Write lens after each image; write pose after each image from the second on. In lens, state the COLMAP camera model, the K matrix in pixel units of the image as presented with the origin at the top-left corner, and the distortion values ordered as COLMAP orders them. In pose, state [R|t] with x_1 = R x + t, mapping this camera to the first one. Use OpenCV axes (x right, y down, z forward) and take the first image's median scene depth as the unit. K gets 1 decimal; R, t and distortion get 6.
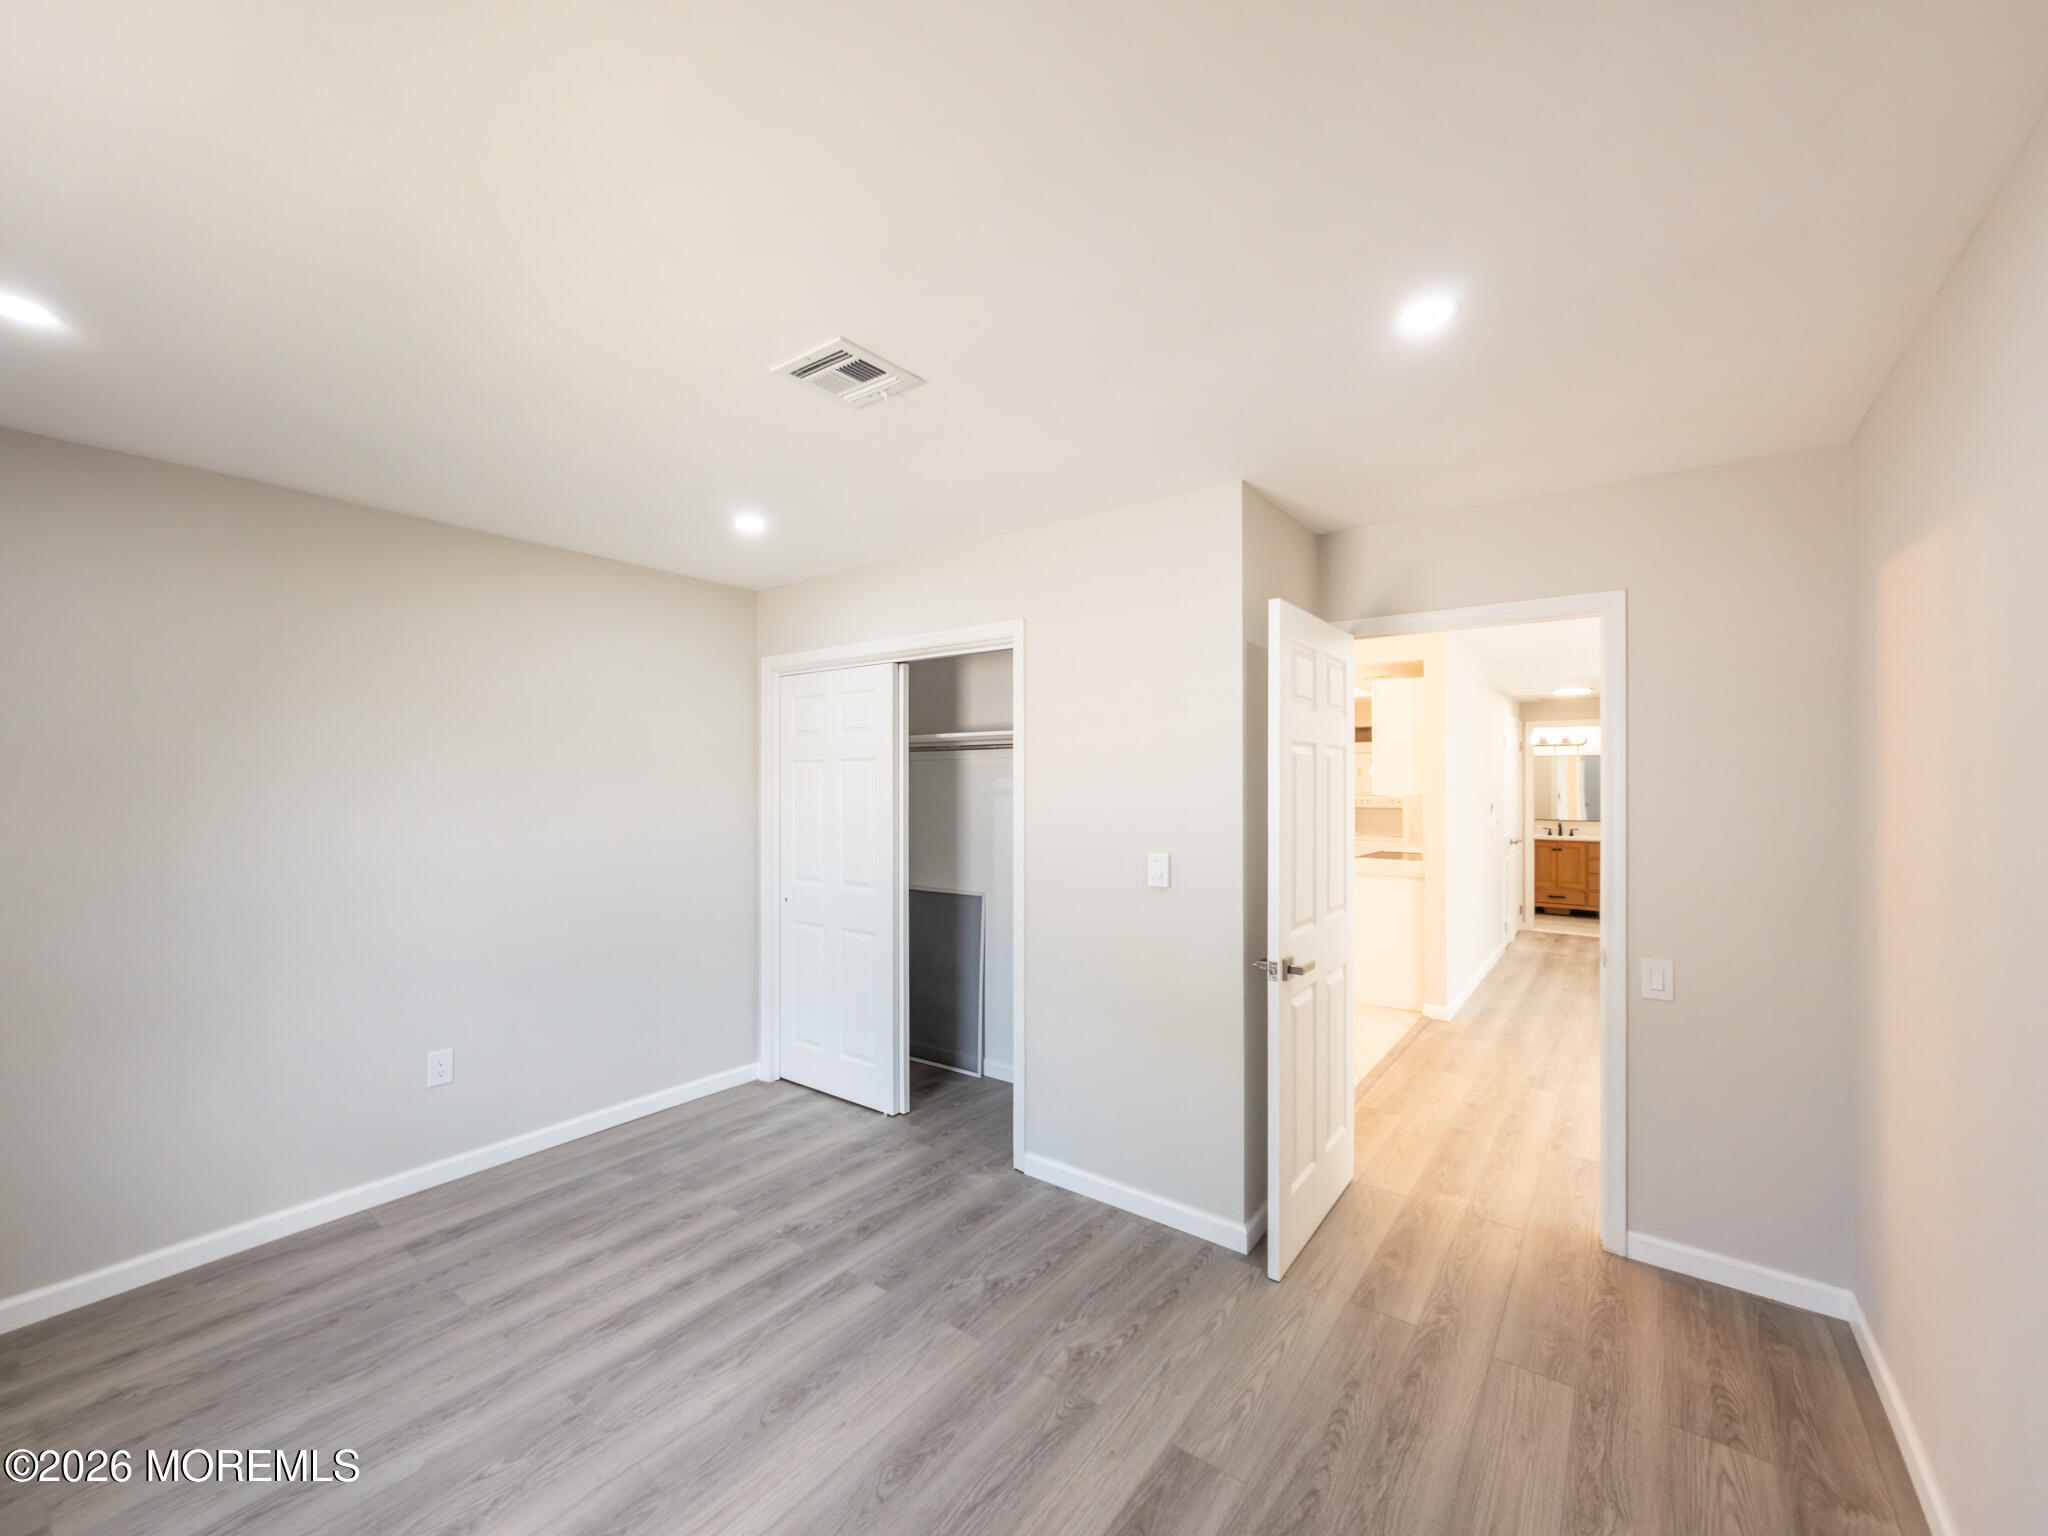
lens RADIAL K [[830.4, 0, 1029.3], [0, 830.4, 772.6], [0, 0, 1]] dist [0.004935, -0.000617]
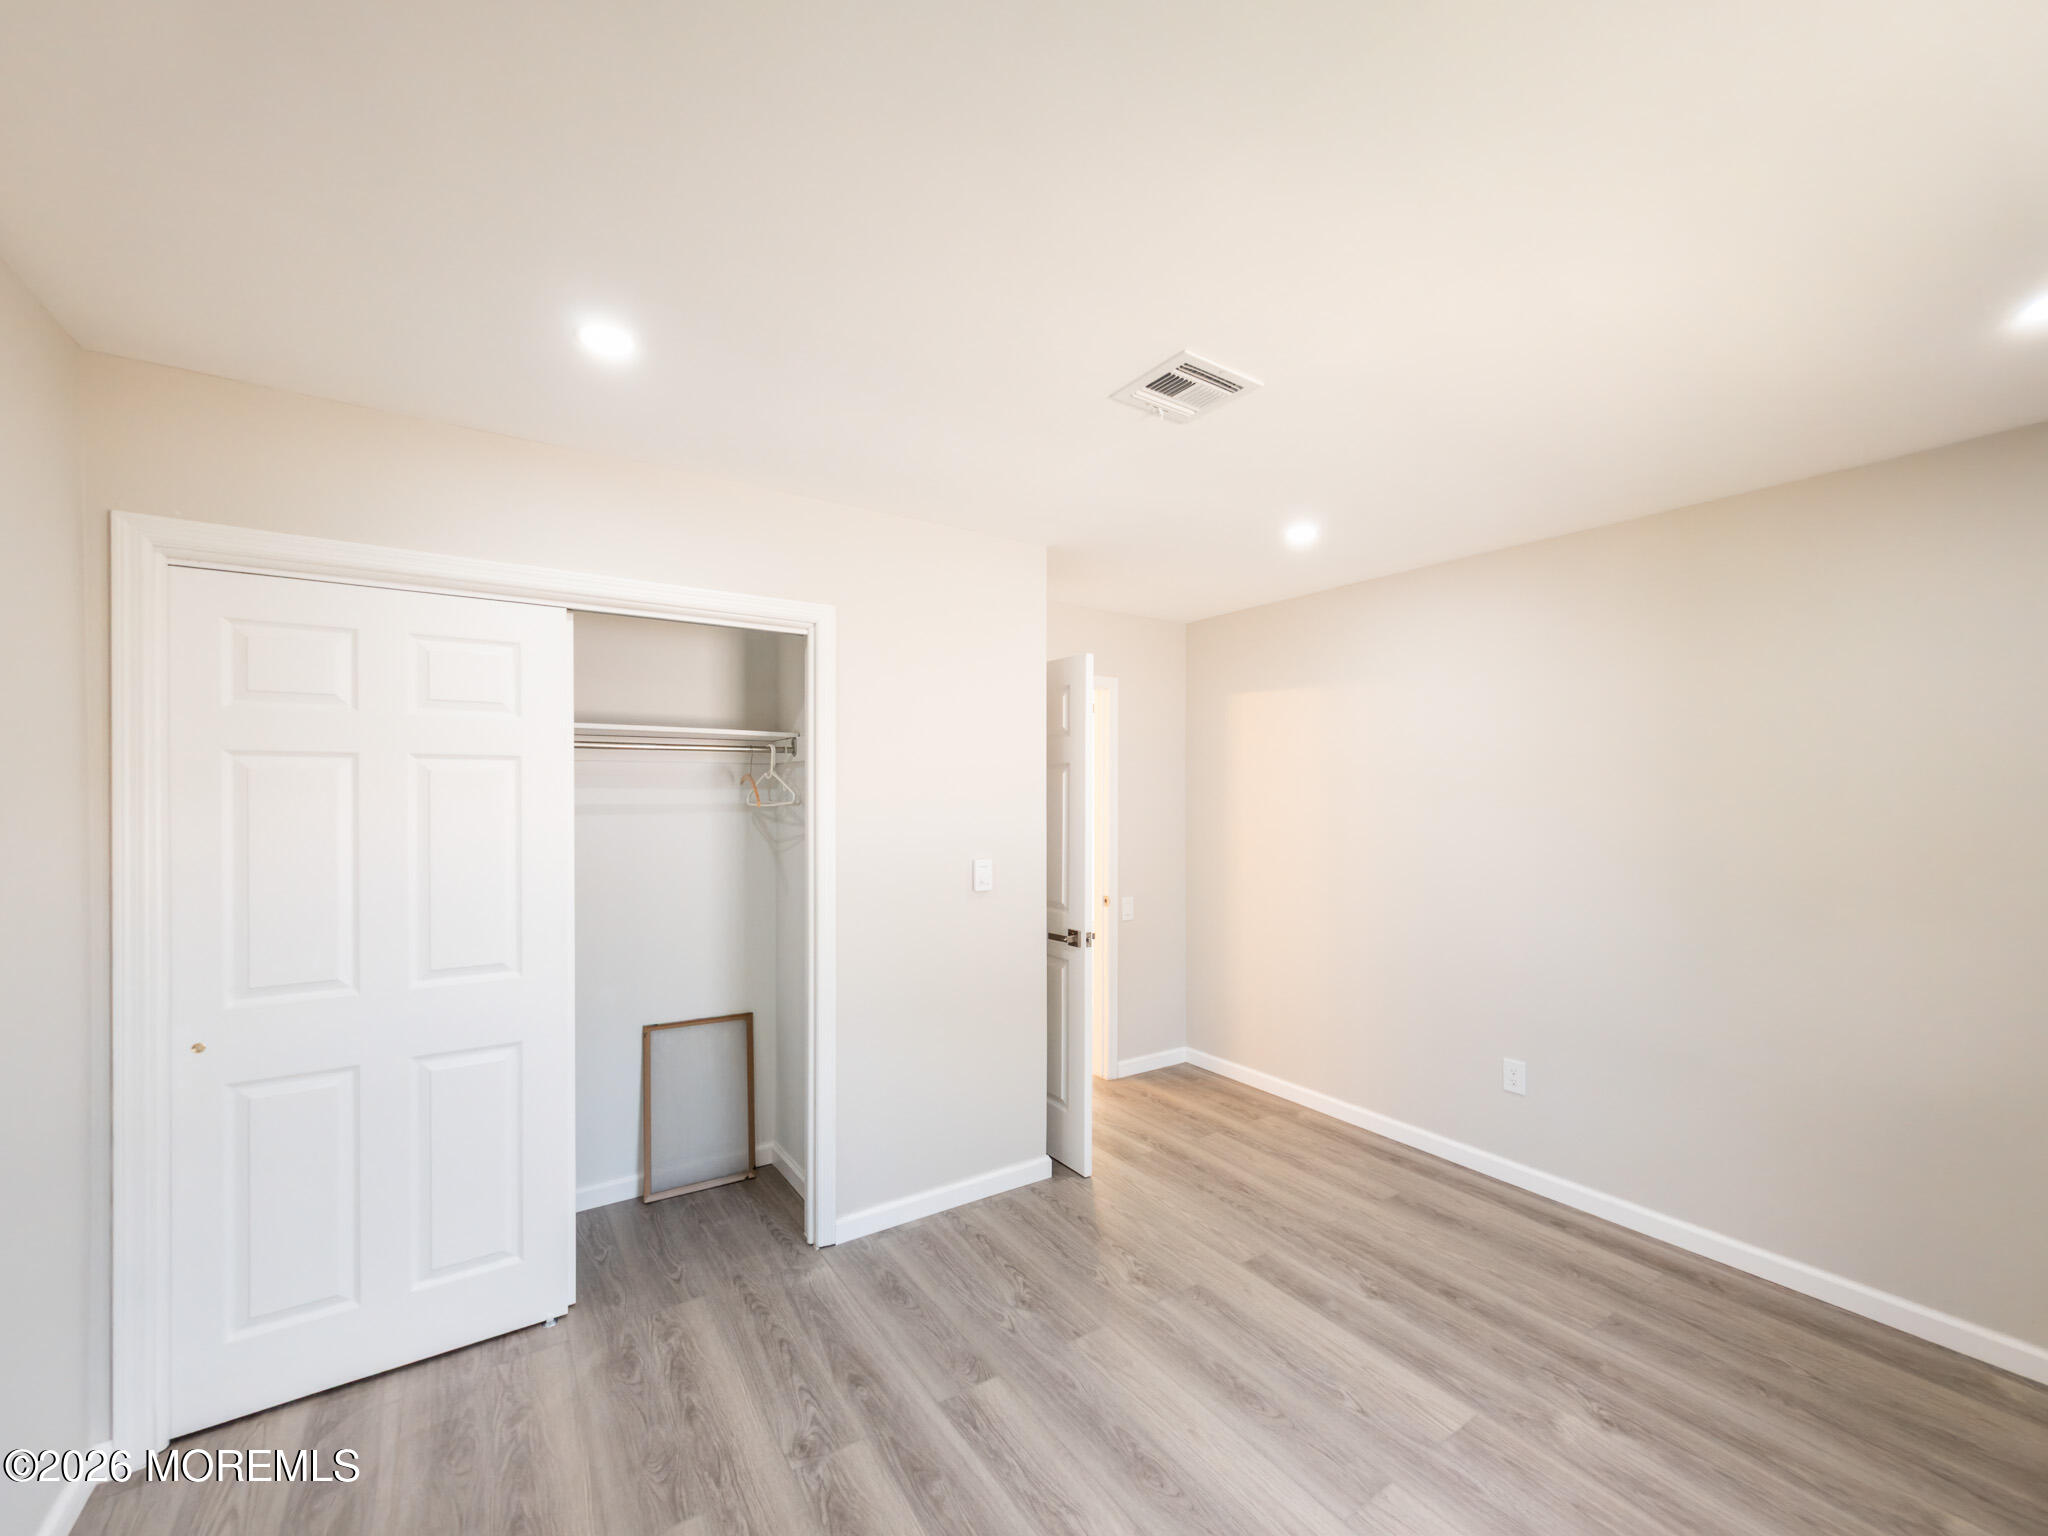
lens RADIAL K [[830.4, 0, 1028.8], [0, 830.4, 783.3], [0, 0, 1]] dist [0.004935, -0.000617]
pose [[0.328273, 0.007300, 0.944555, -0.931935], [-0.008507, 0.999952, -0.004771, 0.003235], [-0.944545, -0.006469, 0.328319, 0.642930]]
